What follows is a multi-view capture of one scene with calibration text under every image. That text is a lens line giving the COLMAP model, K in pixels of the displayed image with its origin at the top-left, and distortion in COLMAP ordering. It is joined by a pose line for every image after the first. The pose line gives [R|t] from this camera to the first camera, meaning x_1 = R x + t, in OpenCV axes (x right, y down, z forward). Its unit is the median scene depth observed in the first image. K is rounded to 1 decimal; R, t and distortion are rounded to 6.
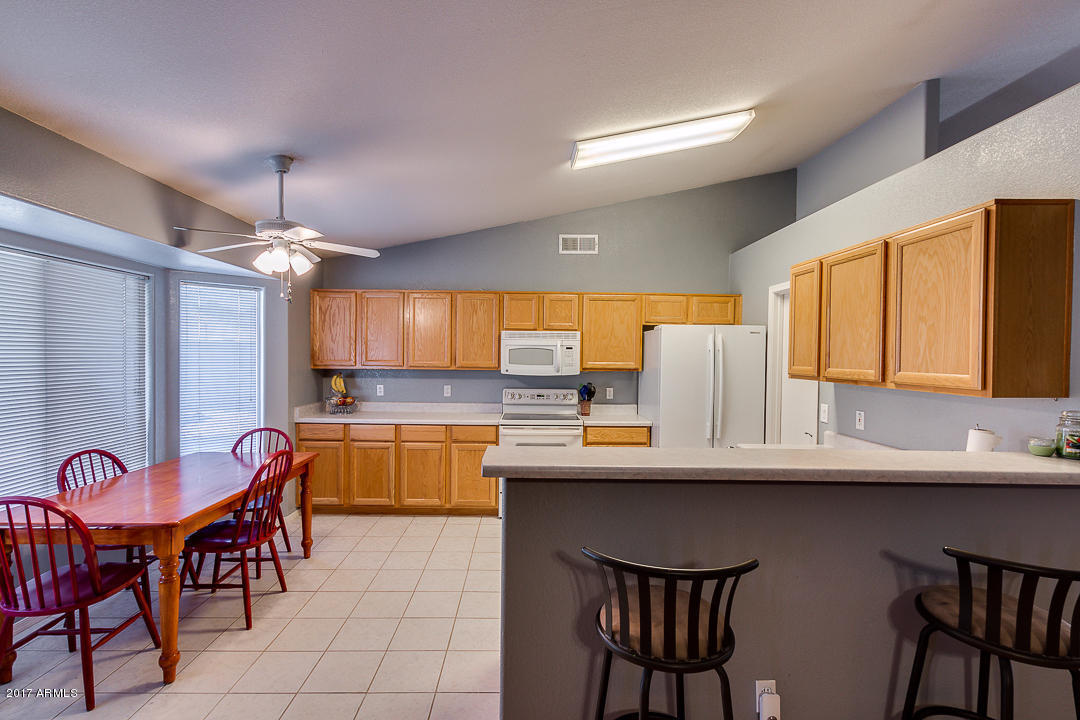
lens RADIAL K [[487.9, 0, 537.3], [0, 487.9, 362.3], [0, 0, 1]] dist [0.002374, -0.000190]
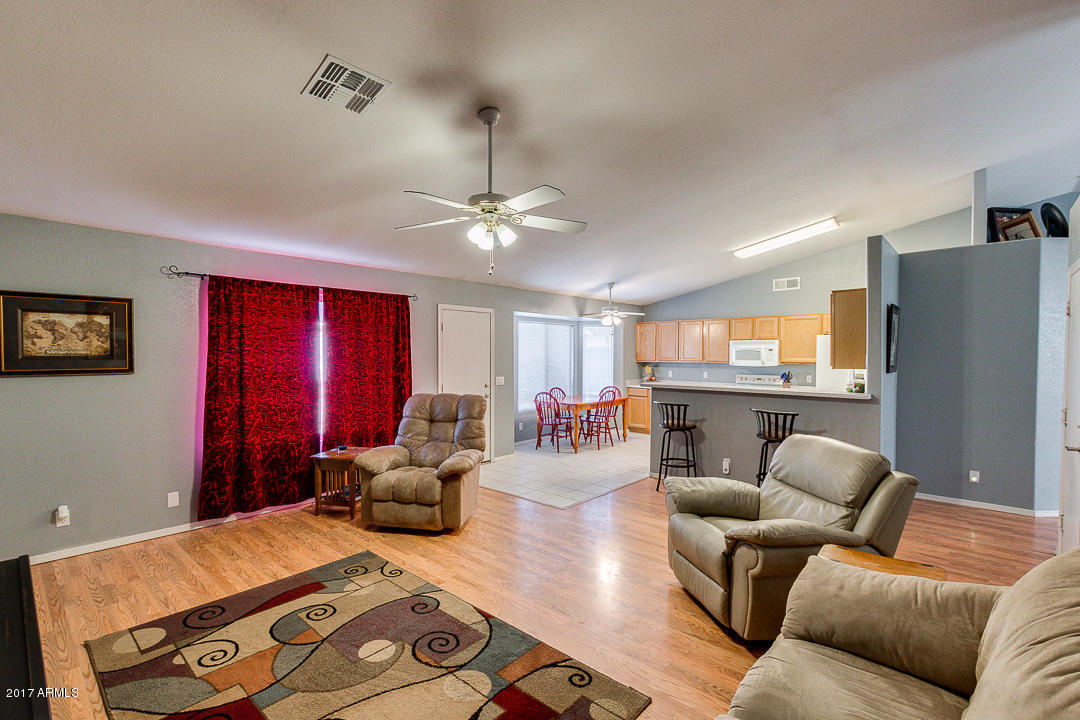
lens RADIAL K [[487.9, 0, 542.8], [0, 487.9, 361.5], [0, 0, 1]] dist [0.002374, -0.000190]
pose [[0.739024, 0.001501, -0.673677, 0.616270], [-0.007346, 0.999956, -0.005831, 0.025852], [0.673639, 0.009258, 0.739003, -0.756529]]
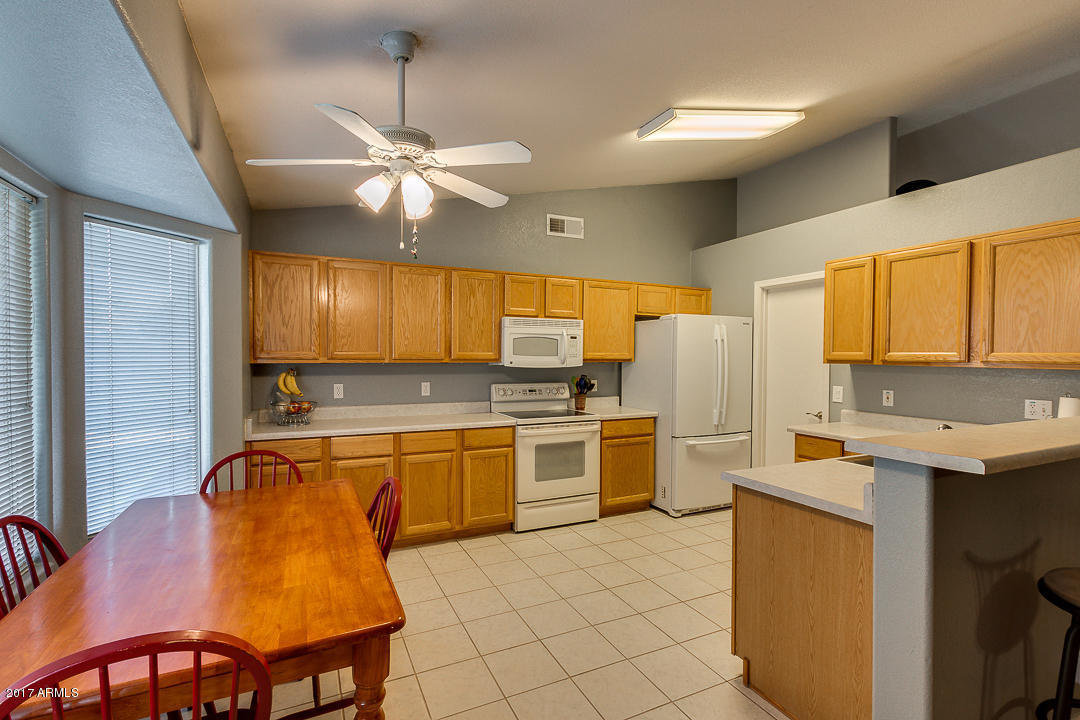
lens RADIAL K [[487.9, 0, 536.9], [0, 487.9, 362.2], [0, 0, 1]] dist [0.002374, -0.000190]
pose [[0.912403, -0.011970, 0.409117, -0.378322], [0.011003, 0.999928, 0.004718, 0.012668], [-0.409144, 0.000197, 0.912470, 0.187866]]
